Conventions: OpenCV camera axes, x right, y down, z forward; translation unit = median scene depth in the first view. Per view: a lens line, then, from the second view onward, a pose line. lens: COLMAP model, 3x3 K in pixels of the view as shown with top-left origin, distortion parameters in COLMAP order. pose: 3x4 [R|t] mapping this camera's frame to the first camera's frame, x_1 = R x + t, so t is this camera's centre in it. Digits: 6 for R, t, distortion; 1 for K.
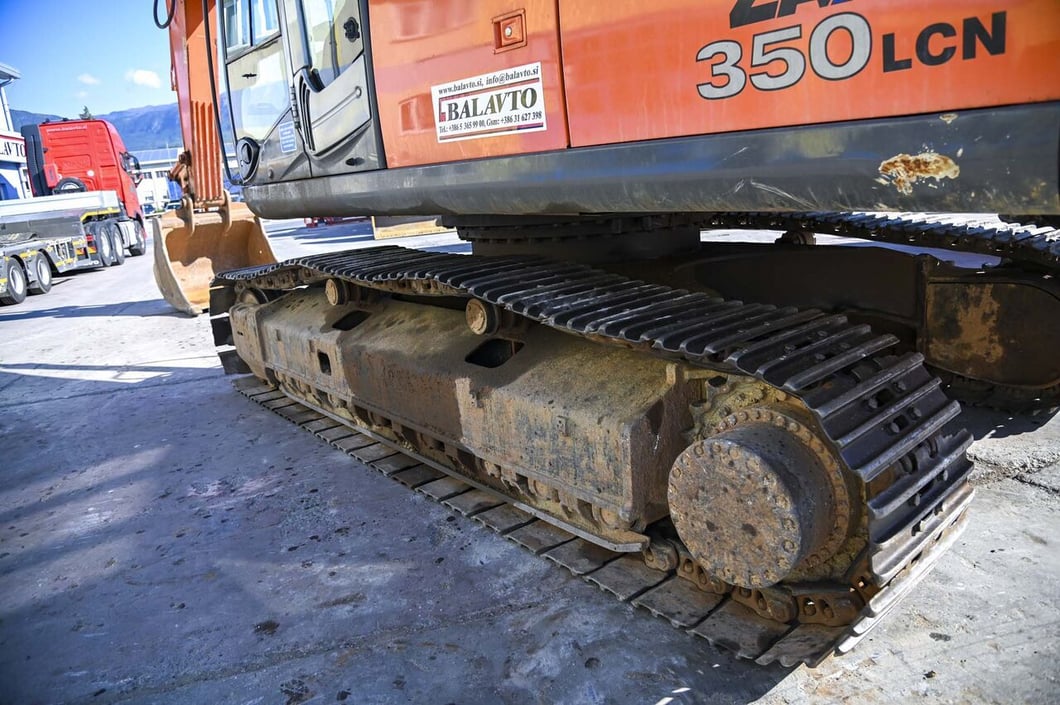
lens RADIAL K [[724.4, 0, 529.6], [0, 724.4, 345.9], [0, 0, 1]] dist [-0.118751, 0.066739]
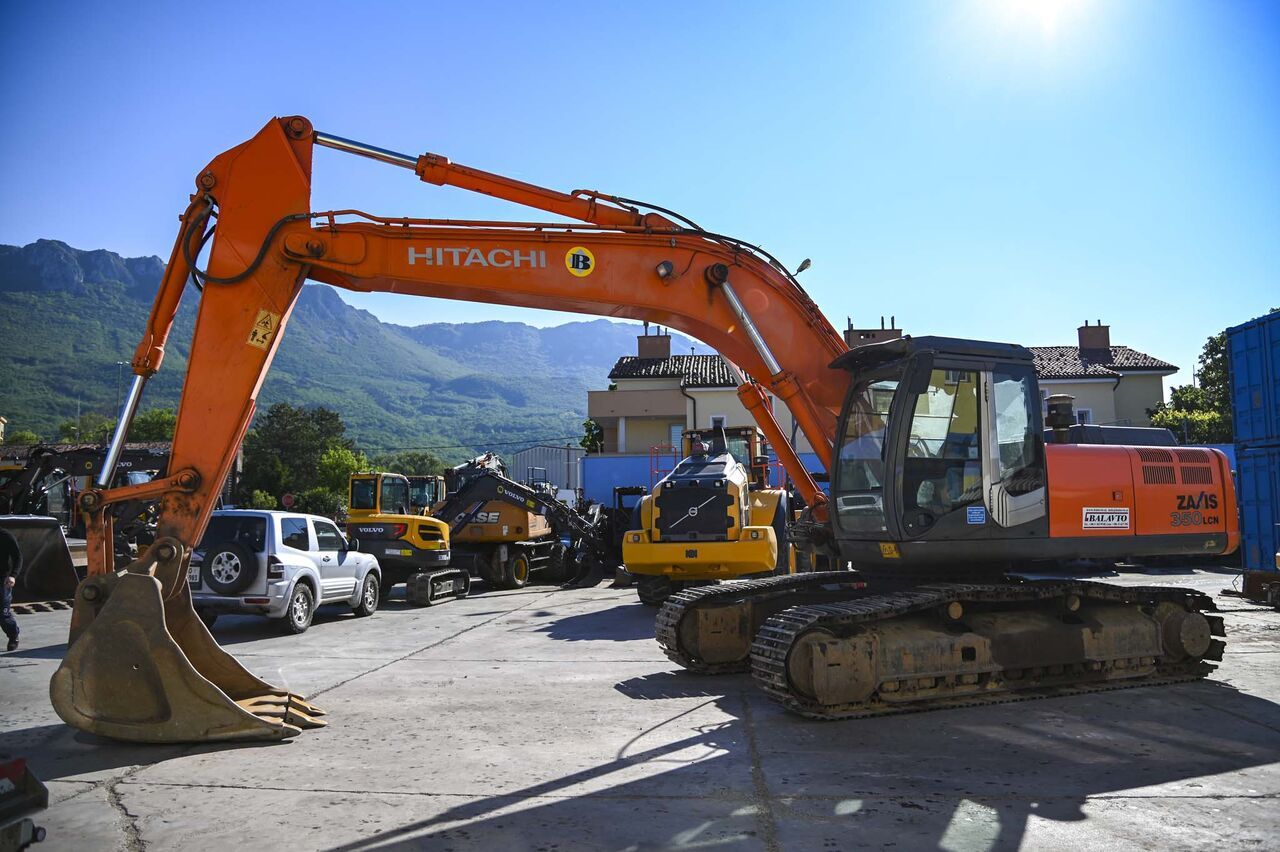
lens RADIAL K [[874.8, 0, 639.5], [0, 874.8, 418.1], [0, 0, 1]] dist [-0.118751, 0.066739]
pose [[0.379116, 0.189021, 0.905838, -2.977160], [0.195498, 0.940457, -0.278066, -0.105574], [-0.904462, 0.282509, 0.319589, 1.143036]]
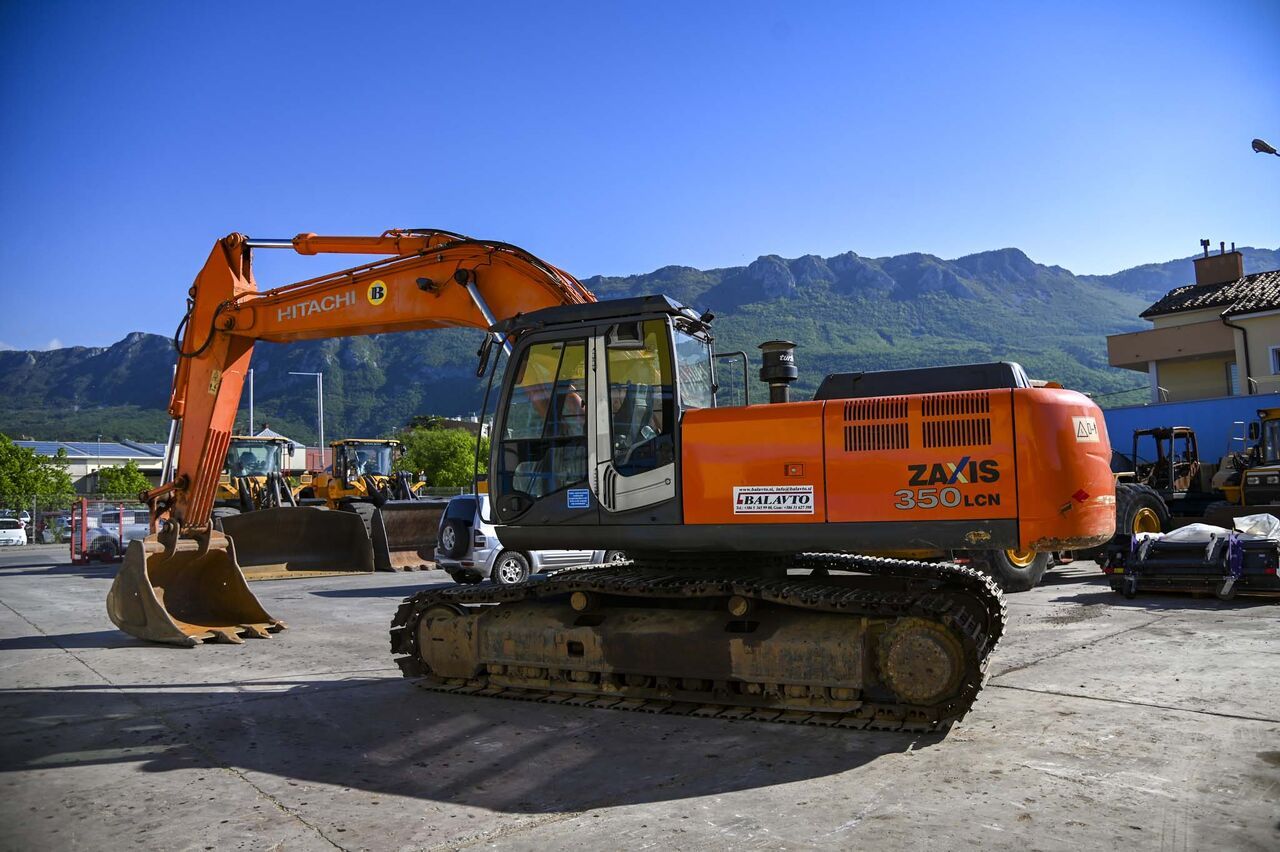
lens RADIAL K [[874.8, 0, 639.5], [0, 874.8, 418.1], [0, 0, 1]] dist [-0.118751, 0.066739]
pose [[0.909688, 0.099554, 0.403183, -1.163664], [0.047500, 0.939529, -0.339160, 0.233995], [-0.412566, 0.327681, 0.849949, -0.881907]]
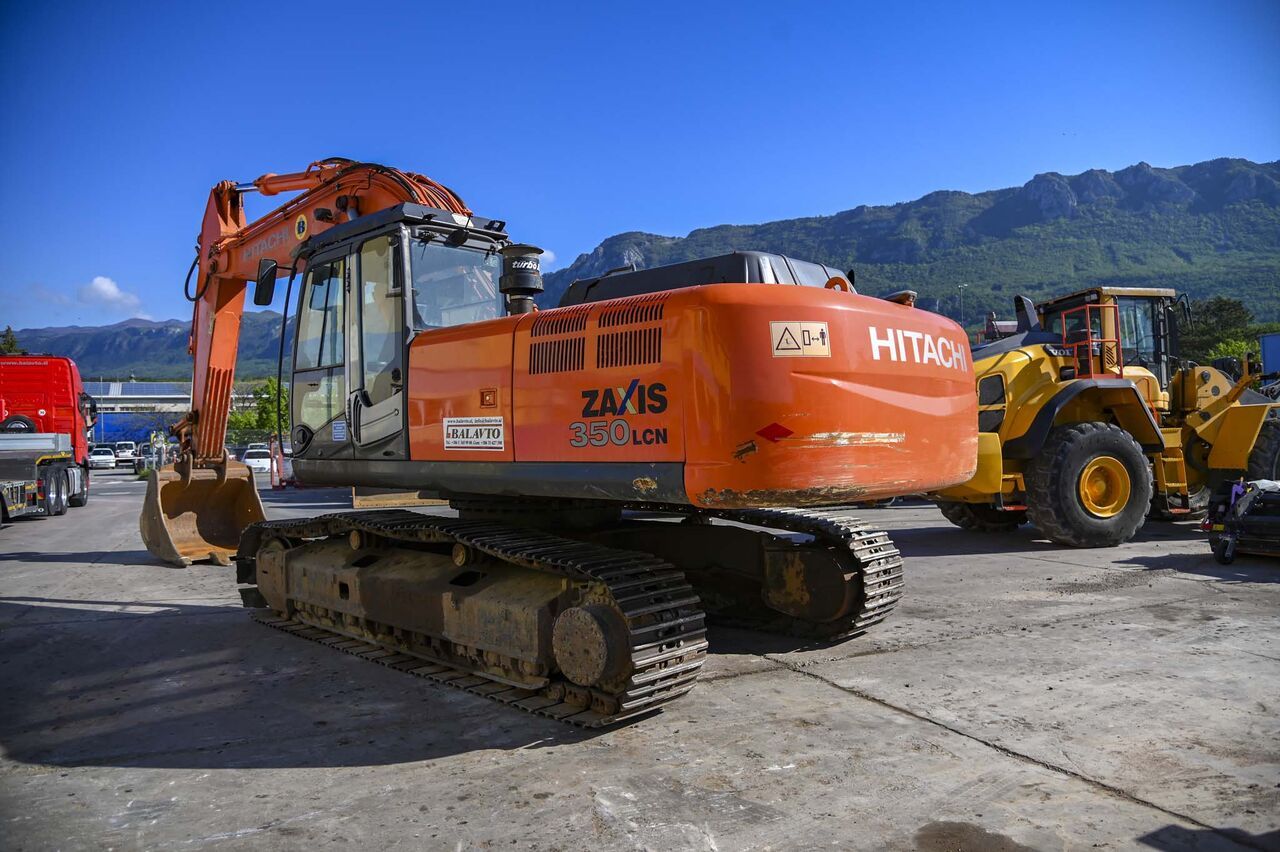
lens RADIAL K [[861.2, 0, 638.4], [0, 861.2, 421.9], [0, 0, 1]] dist [-0.118644, 0.063584]
pose [[0.990483, 0.065016, 0.121315, 0.067872], [-0.031064, 0.964257, -0.263143, 0.152436], [-0.134087, 0.256870, 0.957099, -0.892103]]
